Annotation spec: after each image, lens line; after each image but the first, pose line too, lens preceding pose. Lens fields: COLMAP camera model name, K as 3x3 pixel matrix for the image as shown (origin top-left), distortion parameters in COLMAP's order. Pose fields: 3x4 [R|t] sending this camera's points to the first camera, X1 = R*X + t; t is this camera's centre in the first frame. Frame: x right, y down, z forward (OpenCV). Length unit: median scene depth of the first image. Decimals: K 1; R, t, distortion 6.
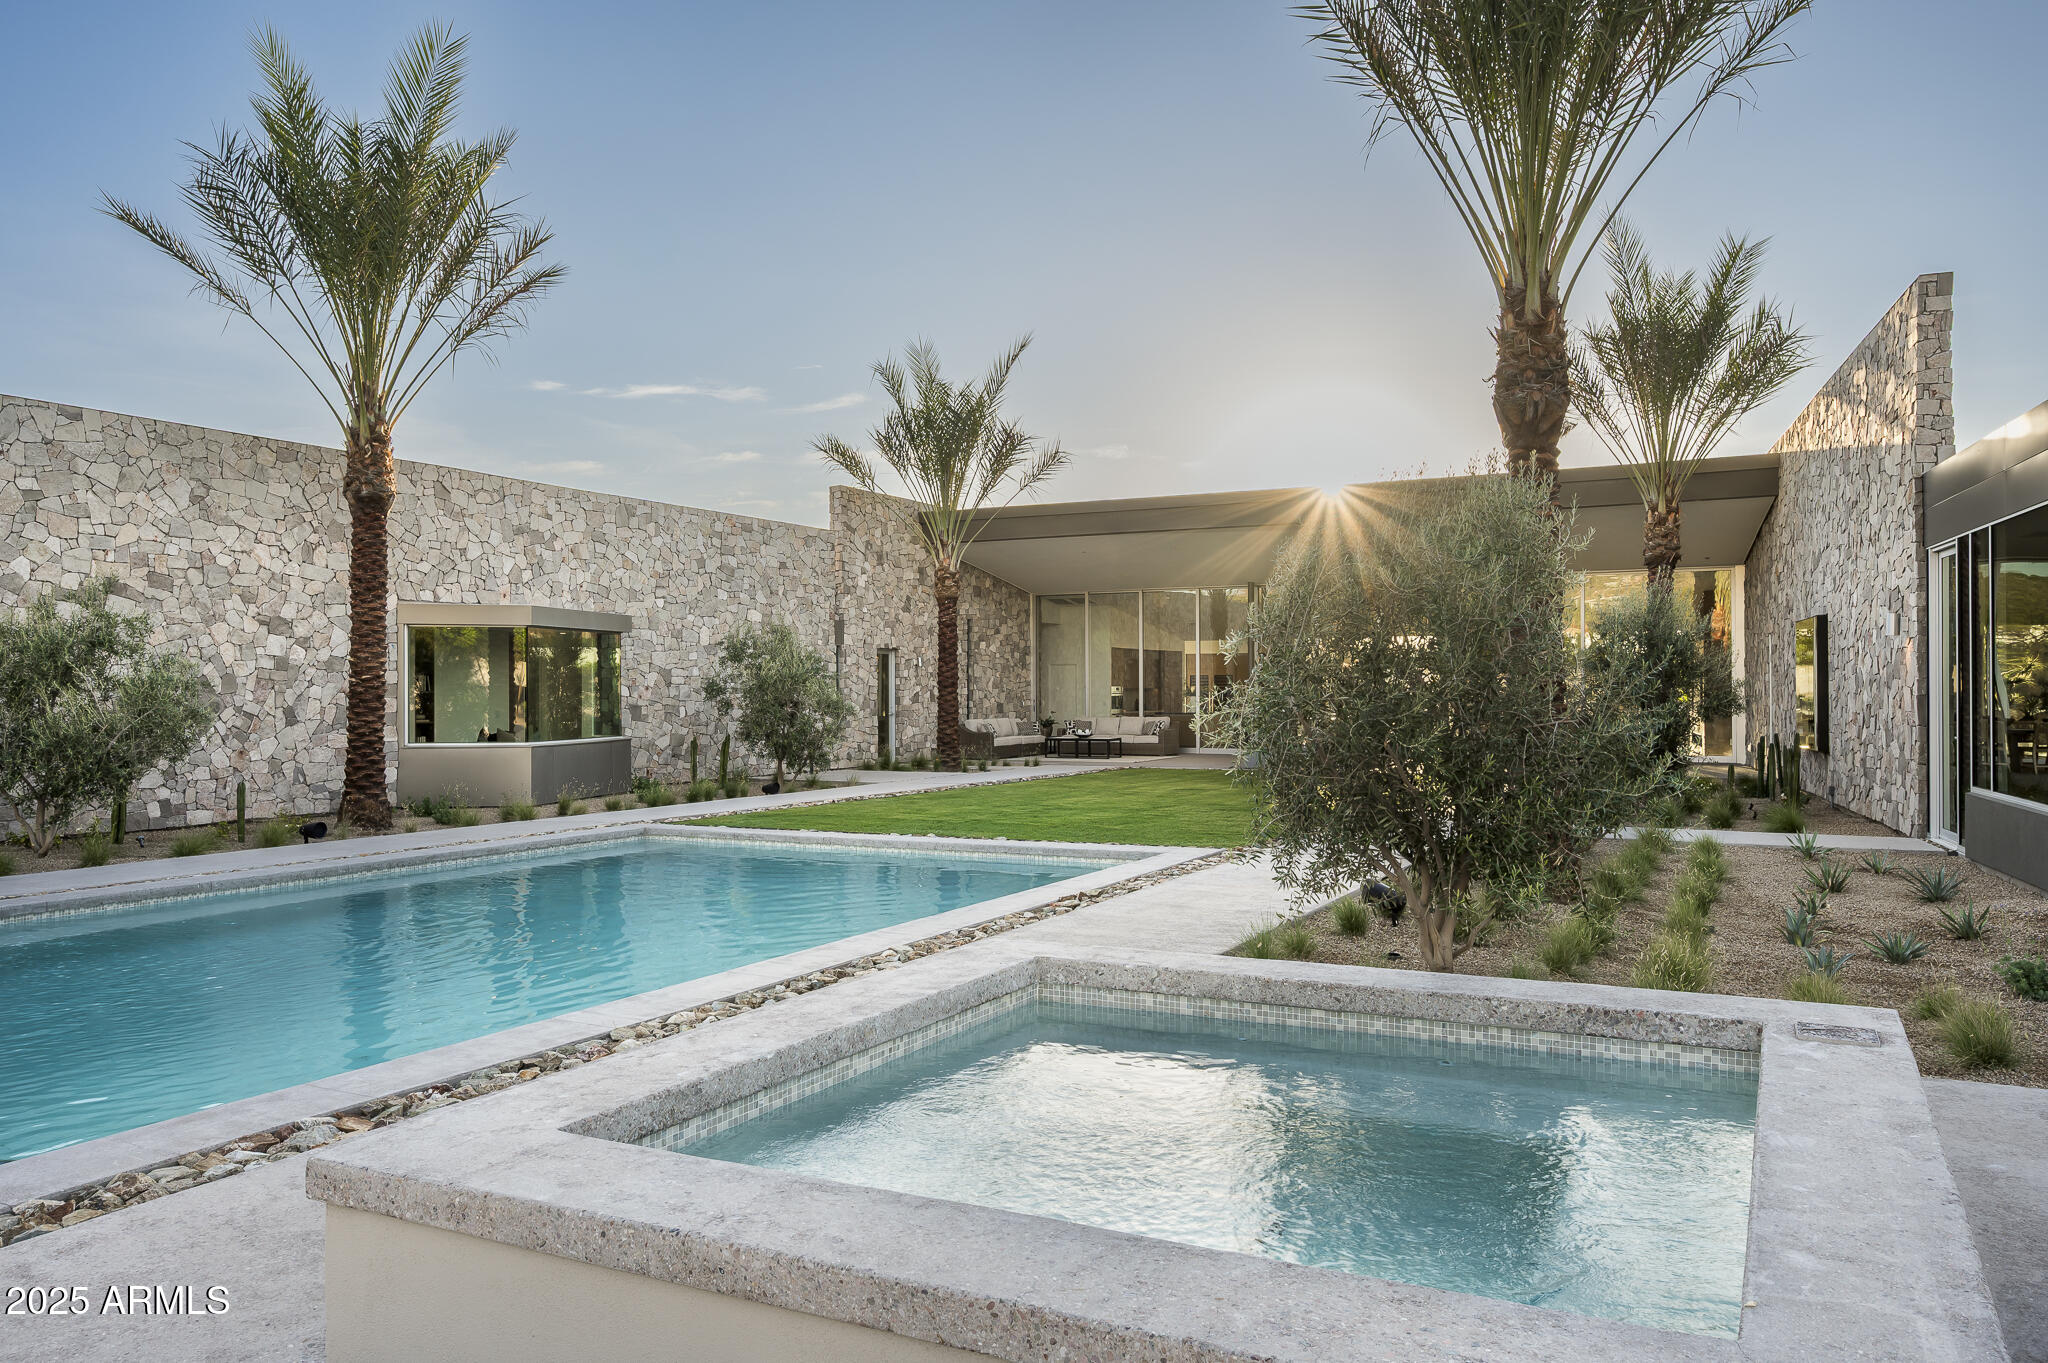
lens RADIAL K [[1453.0, 0, 1024.0], [0, 1453.0, 681.5], [0, 0, 1]] dist [-0.001303, -0.003241]
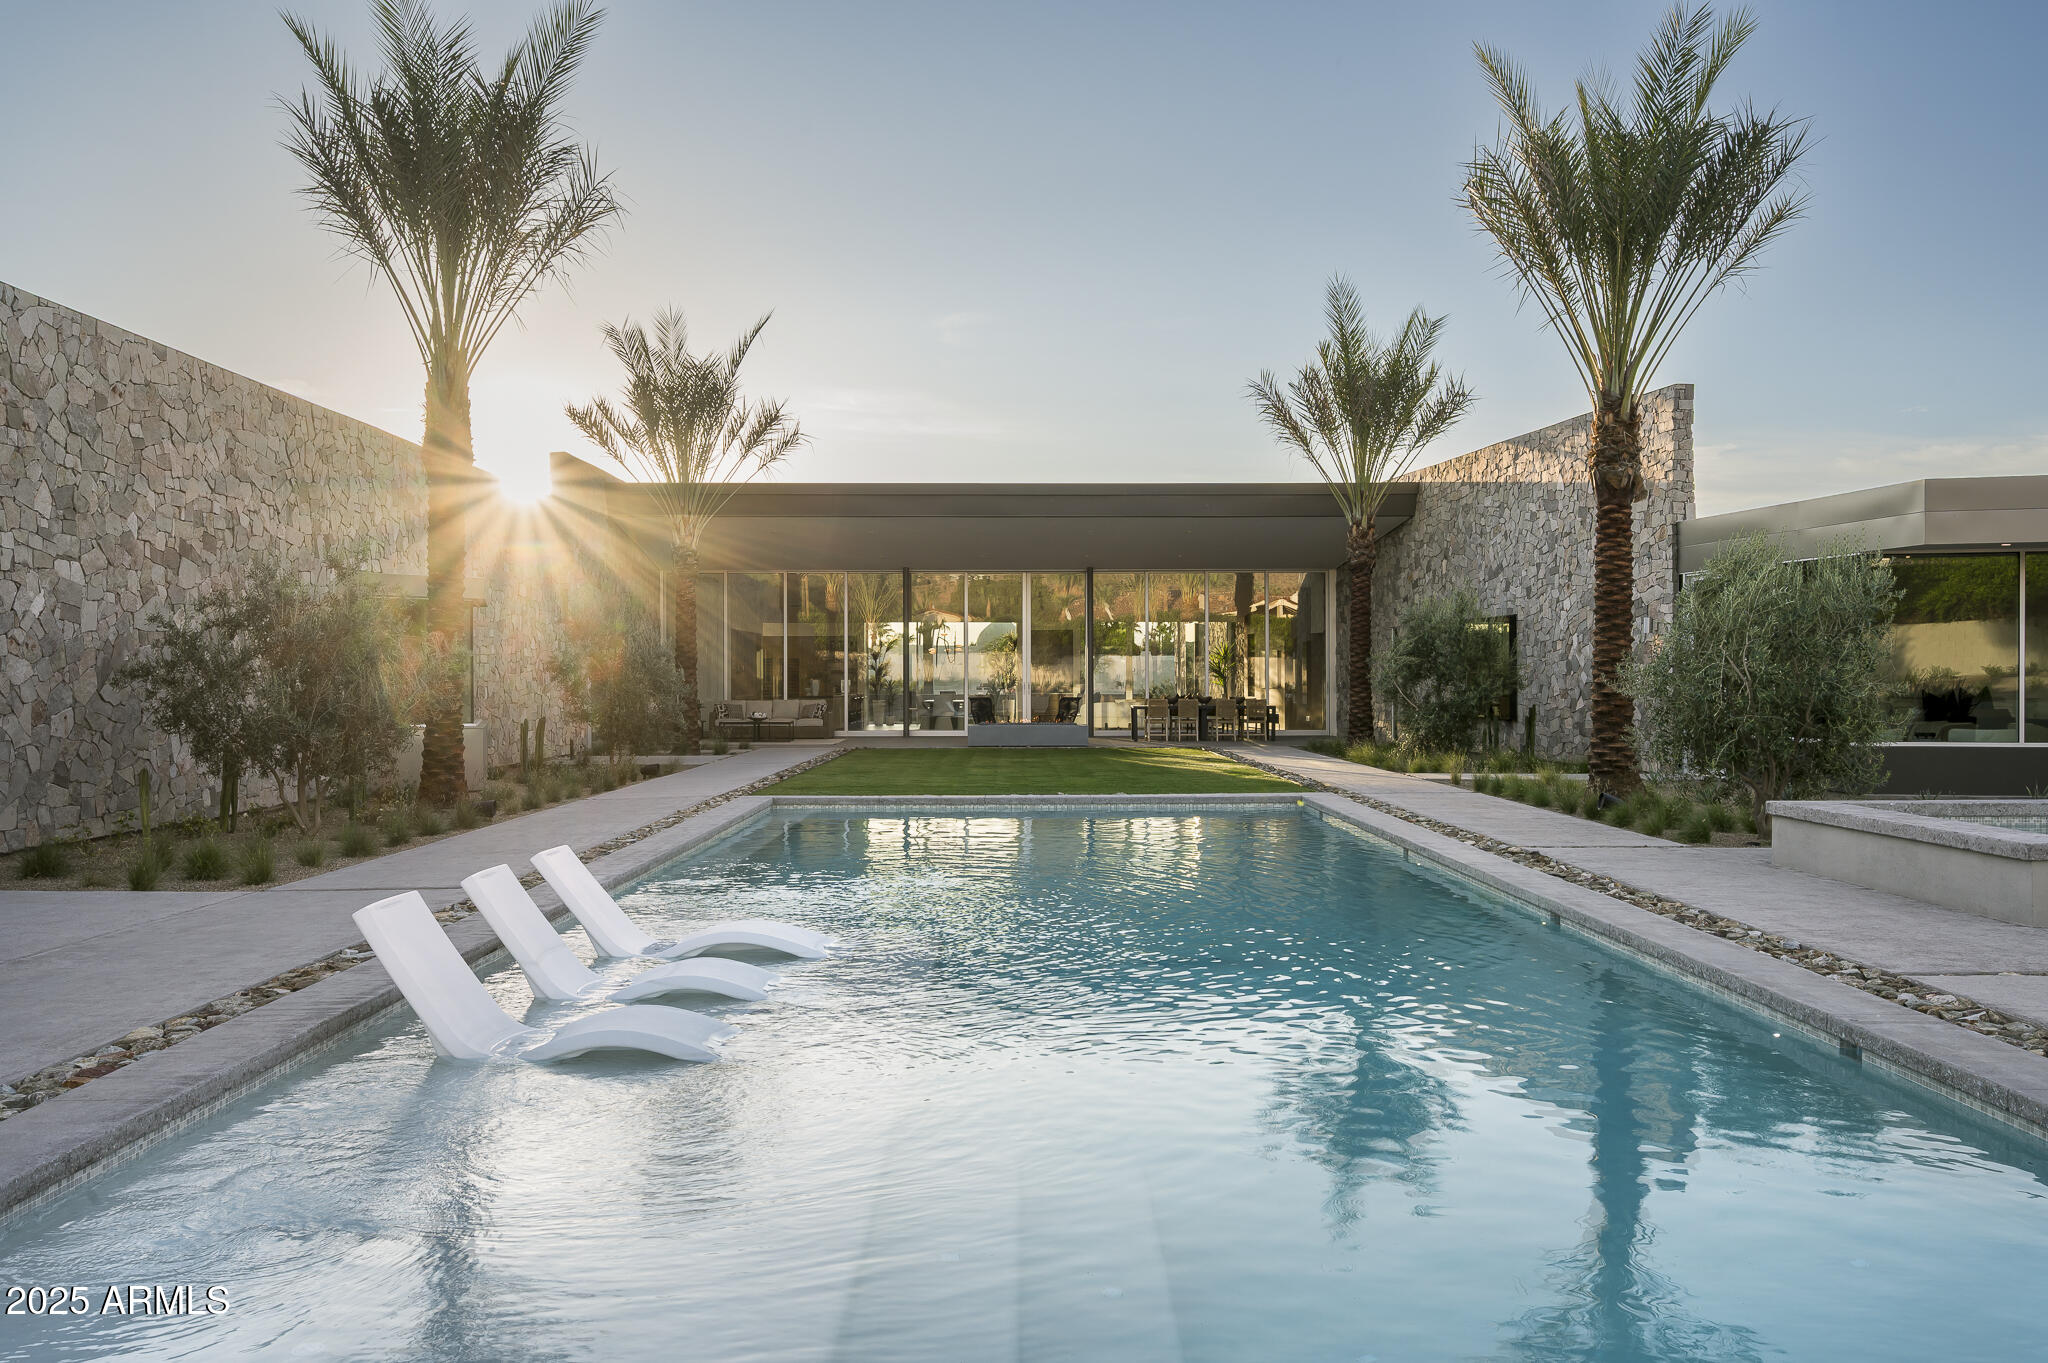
lens RADIAL K [[1657.6, 0, 1024.0], [0, 1657.6, 681.5], [0, 0, 1]] dist [0.005543, 0.001616]
pose [[0.883861, 0.001098, 0.467748, -0.438780], [-0.005162, 0.999959, 0.007408, 0.003999], [-0.467721, -0.008963, 0.883831, -0.094317]]
